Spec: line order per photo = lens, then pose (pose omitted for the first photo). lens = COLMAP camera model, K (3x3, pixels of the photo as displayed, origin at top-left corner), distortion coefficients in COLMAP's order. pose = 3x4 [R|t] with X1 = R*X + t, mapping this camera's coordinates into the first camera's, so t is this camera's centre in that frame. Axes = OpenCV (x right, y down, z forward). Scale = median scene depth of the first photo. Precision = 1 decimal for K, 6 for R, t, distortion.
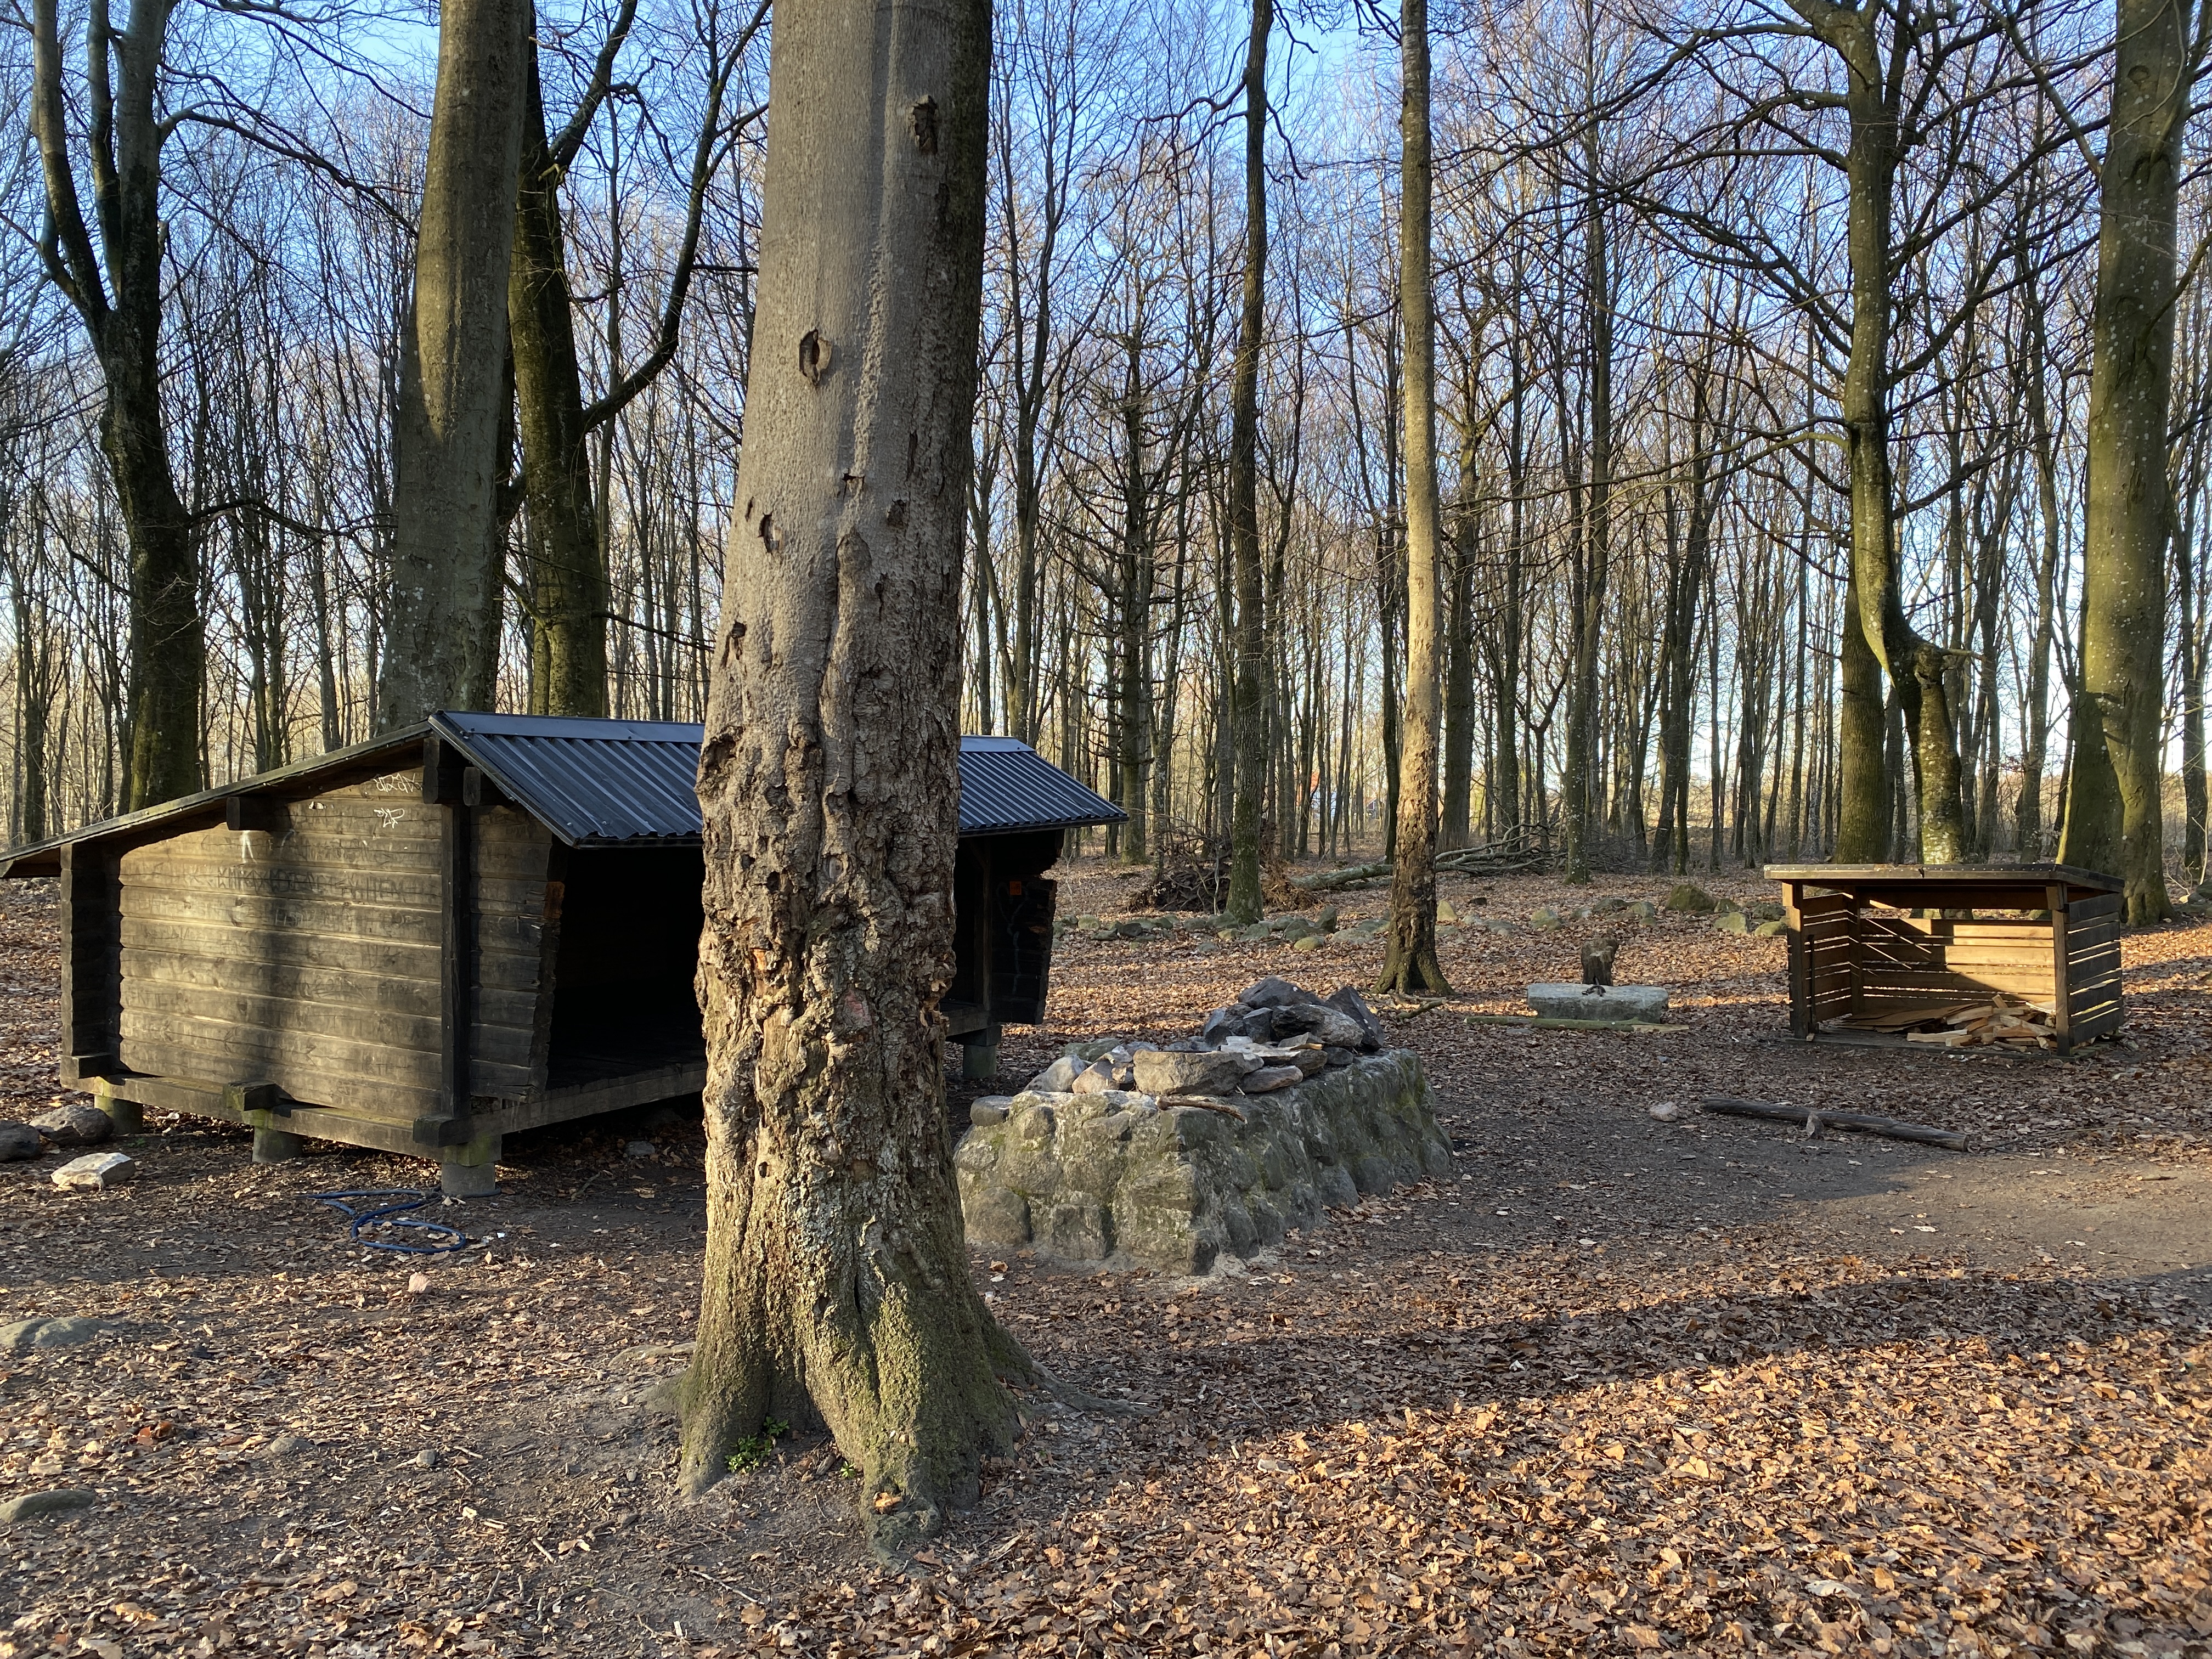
lens RADIAL K [[1652.6, 0, 1106.0], [0, 1652.6, 829.5], [0, 0, 1]] dist [0.066070, -0.097511]
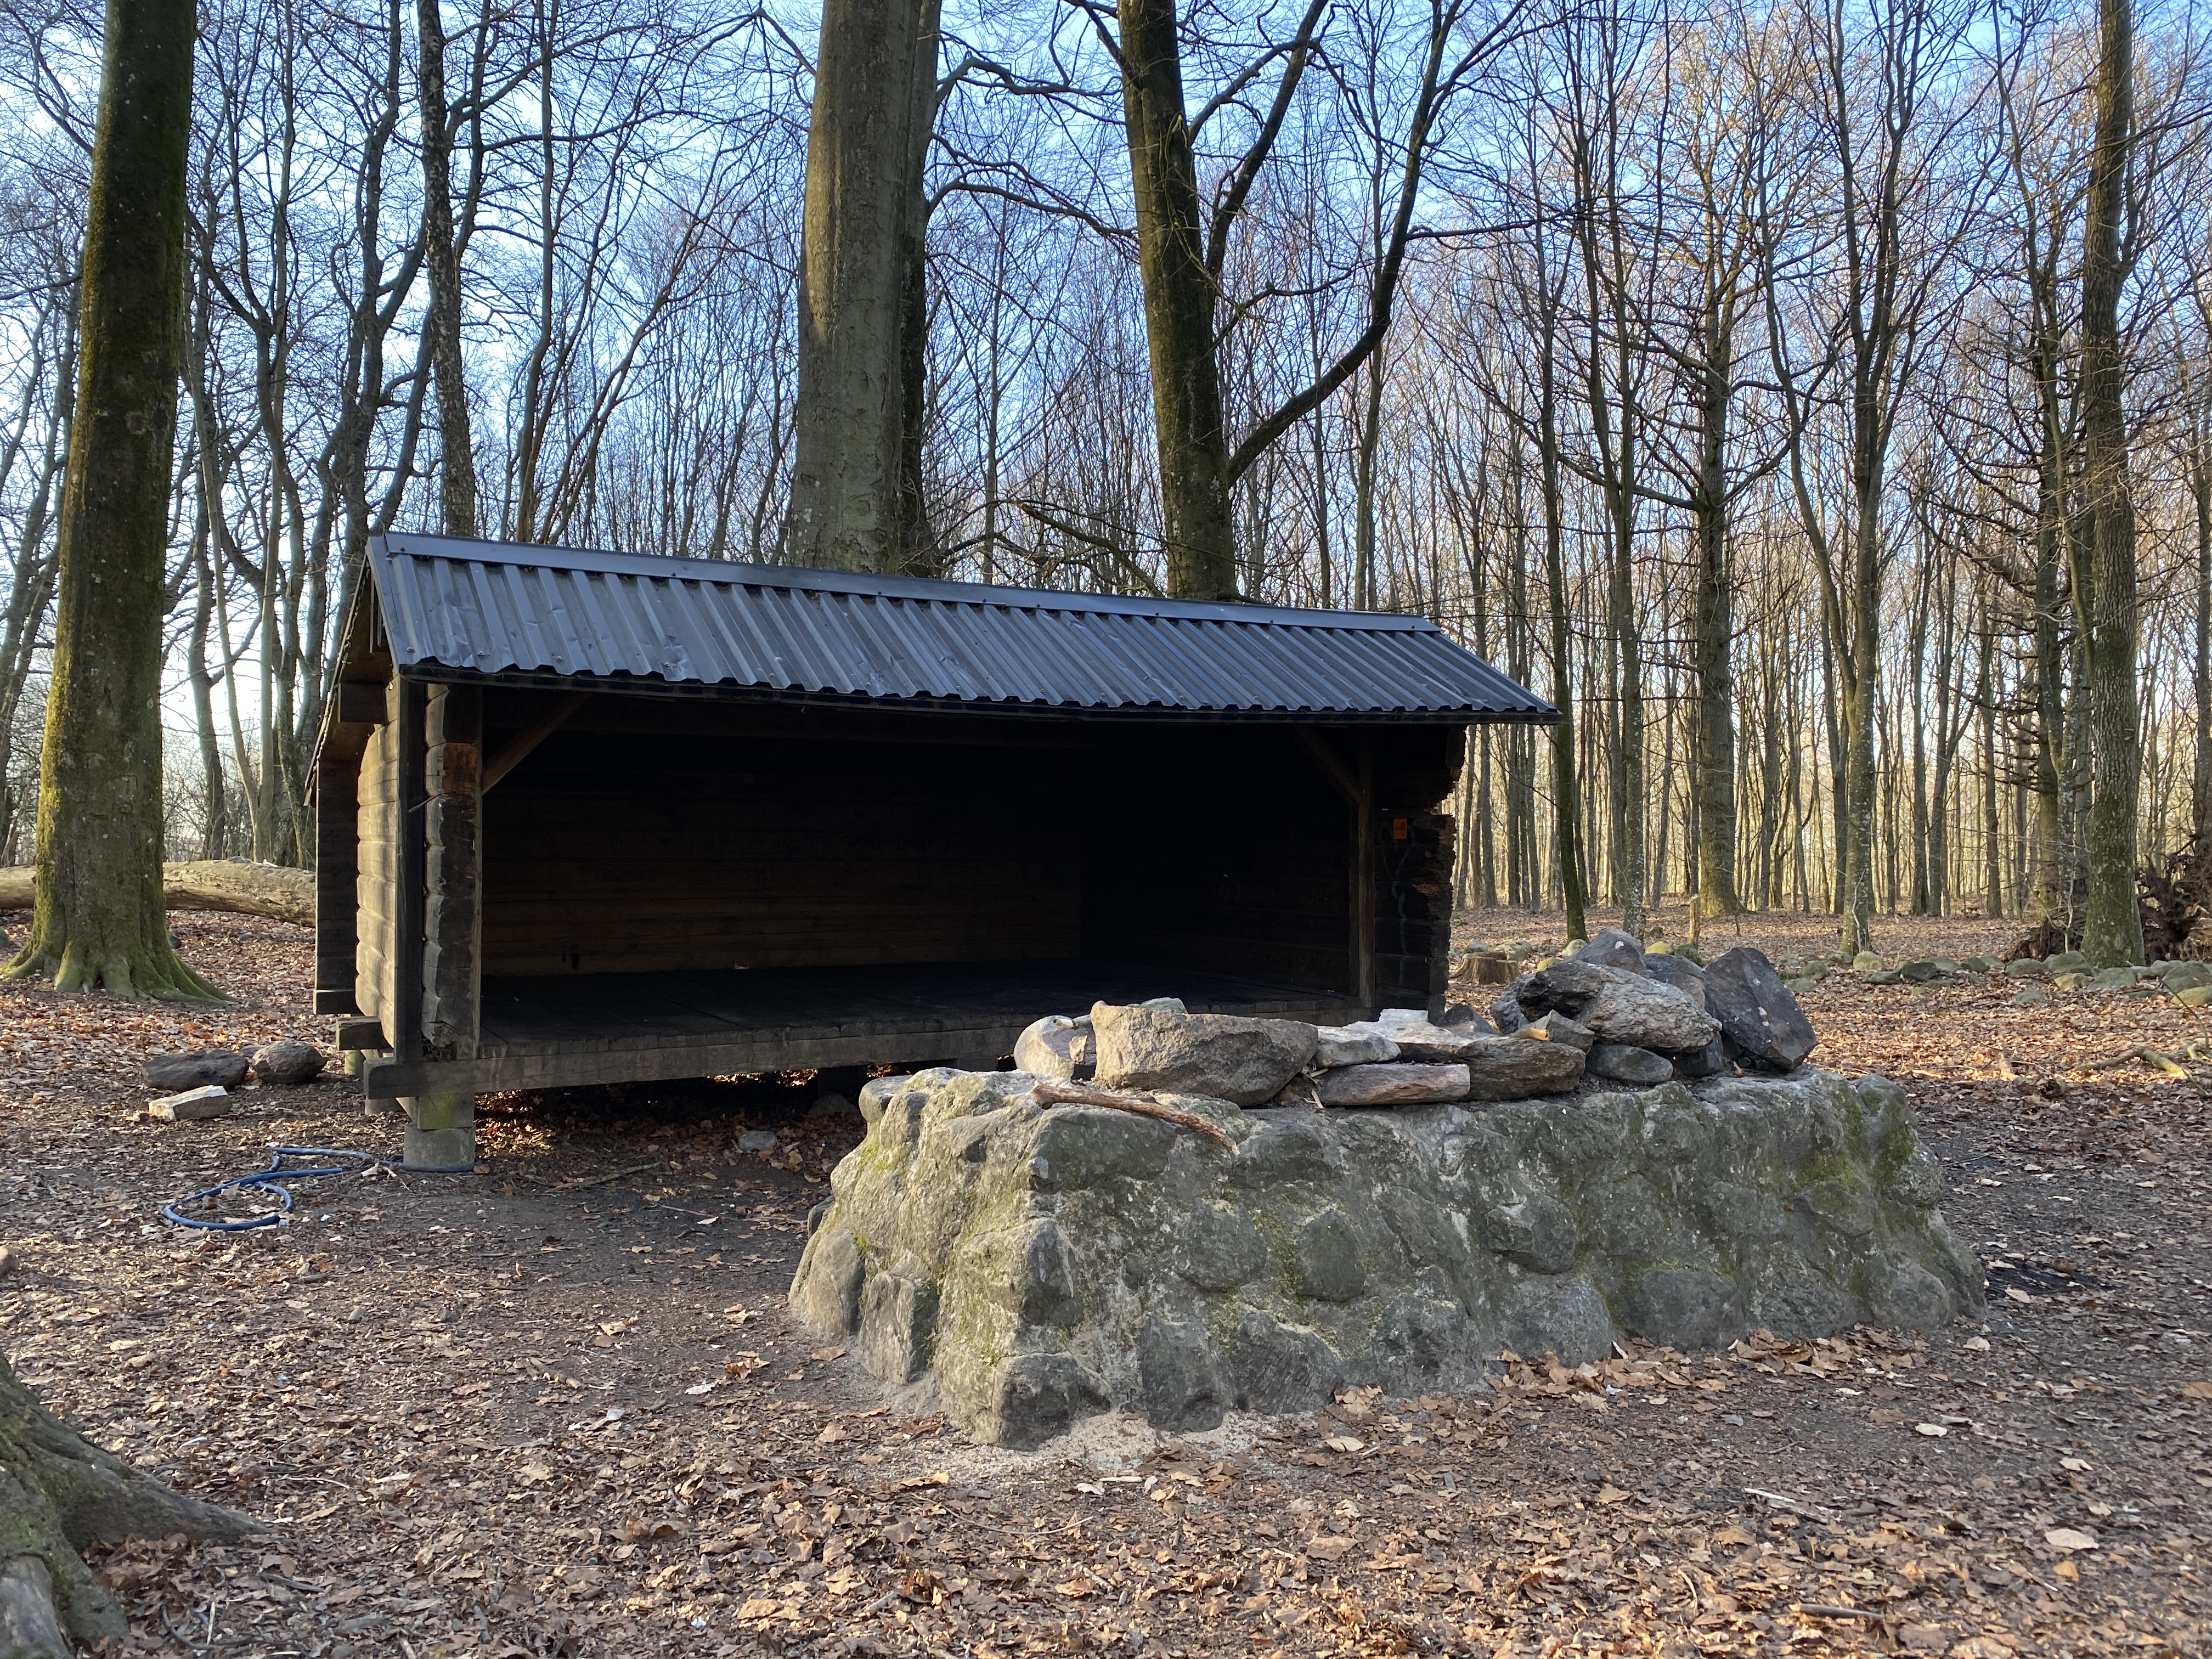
lens RADIAL K [[1652.6, 0, 1106.0], [0, 1652.6, 829.5], [0, 0, 1]] dist [0.066070, -0.097511]
pose [[0.857678, -0.011438, -0.514060, 0.285558], [-0.009010, 0.999265, -0.037267, 0.091514], [0.514109, 0.036595, 0.856944, 0.510362]]
